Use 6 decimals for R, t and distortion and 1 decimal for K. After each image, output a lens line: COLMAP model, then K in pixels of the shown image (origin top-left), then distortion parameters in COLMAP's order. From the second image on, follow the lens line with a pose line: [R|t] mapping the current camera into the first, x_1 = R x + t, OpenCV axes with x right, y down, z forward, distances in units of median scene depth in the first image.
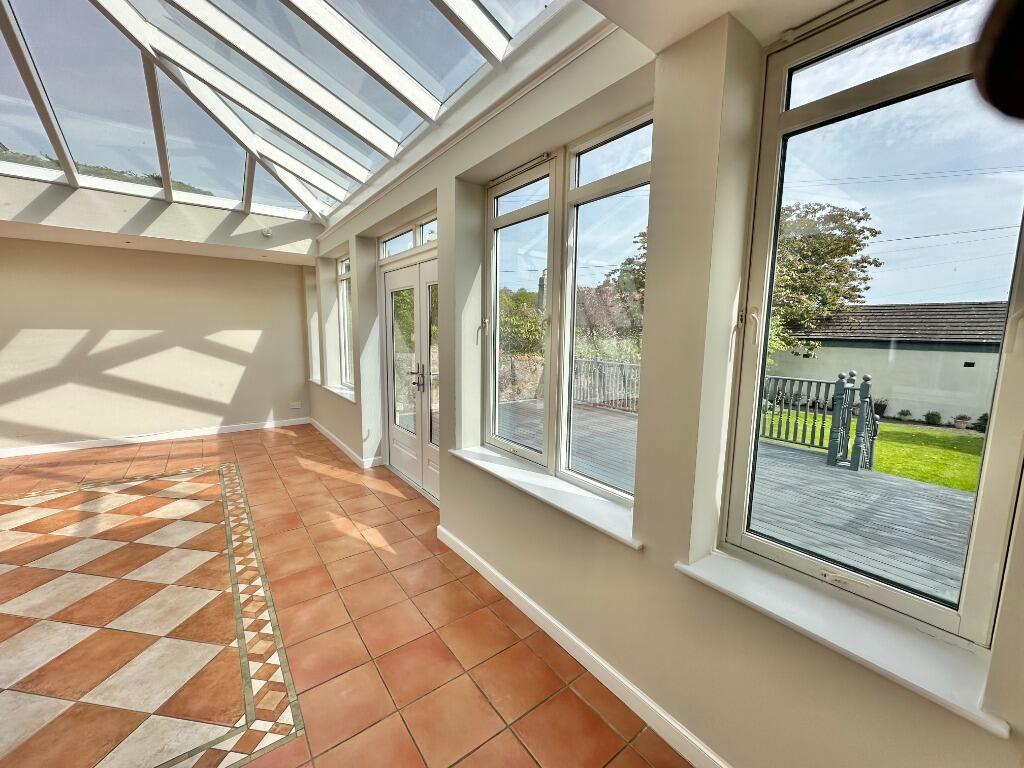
lens RADIAL K [[408.3, 0, 512.2], [0, 408.3, 384.1], [0, 0, 1]] dist [-0.001589, 0.000025]
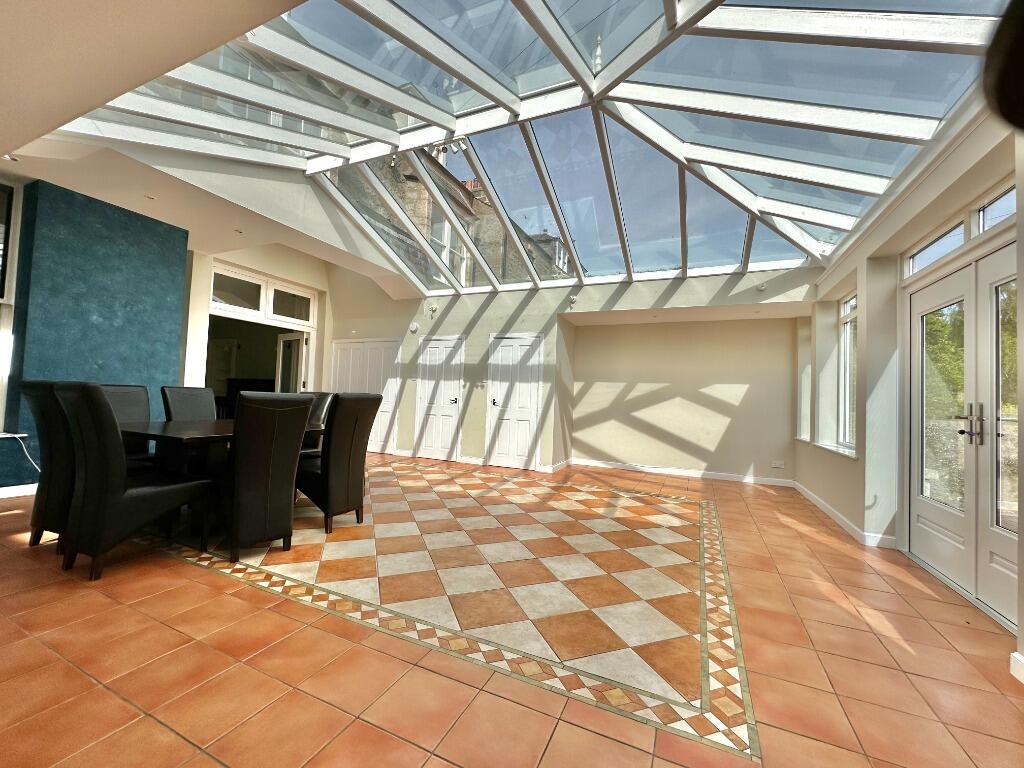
lens RADIAL K [[408.3, 0, 513.1], [0, 408.3, 383.5], [0, 0, 1]] dist [-0.001589, 0.000025]
pose [[0.480514, -0.026430, -0.876588, 0.000220], [-0.144375, 0.983524, -0.108795, 0.101383], [0.865021, 0.178835, 0.468782, 0.010580]]
